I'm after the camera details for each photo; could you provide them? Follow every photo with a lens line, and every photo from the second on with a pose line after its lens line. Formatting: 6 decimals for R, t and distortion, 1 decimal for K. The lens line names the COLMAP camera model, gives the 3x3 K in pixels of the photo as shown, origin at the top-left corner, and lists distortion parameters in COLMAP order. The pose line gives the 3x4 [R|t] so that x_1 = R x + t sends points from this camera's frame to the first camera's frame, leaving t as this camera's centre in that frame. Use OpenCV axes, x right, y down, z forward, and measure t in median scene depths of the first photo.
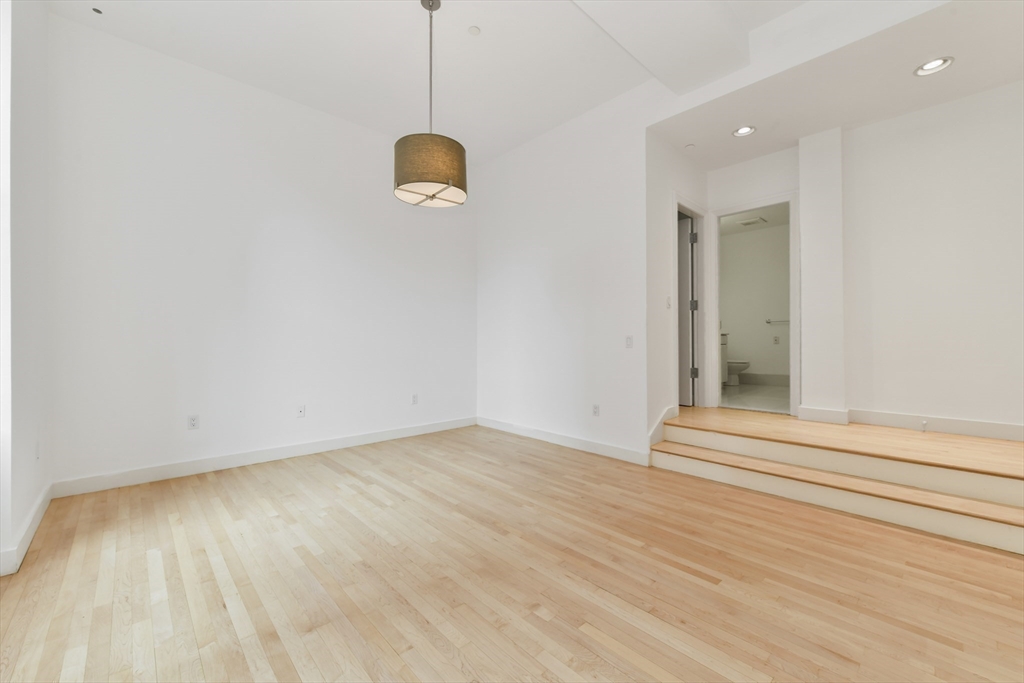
lens RADIAL K [[406.8, 0, 516.1], [0, 406.8, 339.3], [0, 0, 1]] dist [-0.003687, 0.001684]
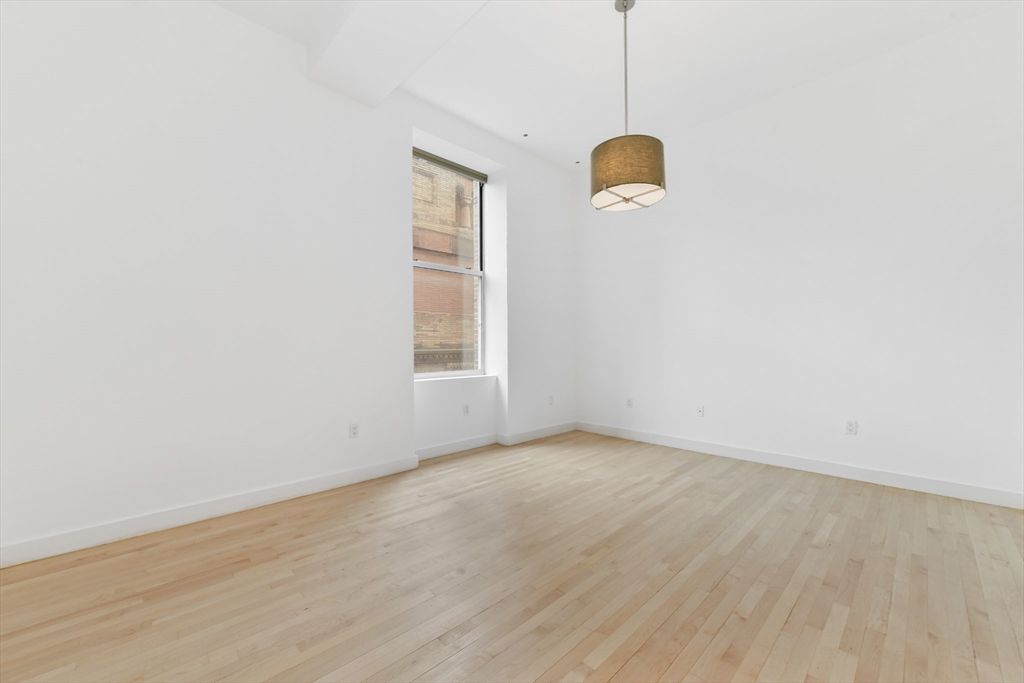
lens RADIAL K [[406.8, 0, 520.8], [0, 406.8, 338.9], [0, 0, 1]] dist [-0.003687, 0.001684]
pose [[0.028330, -0.019784, -0.999403, 0.783458], [0.004240, 0.999798, -0.019671, 0.008442], [0.999590, -0.003680, 0.028408, 0.724631]]
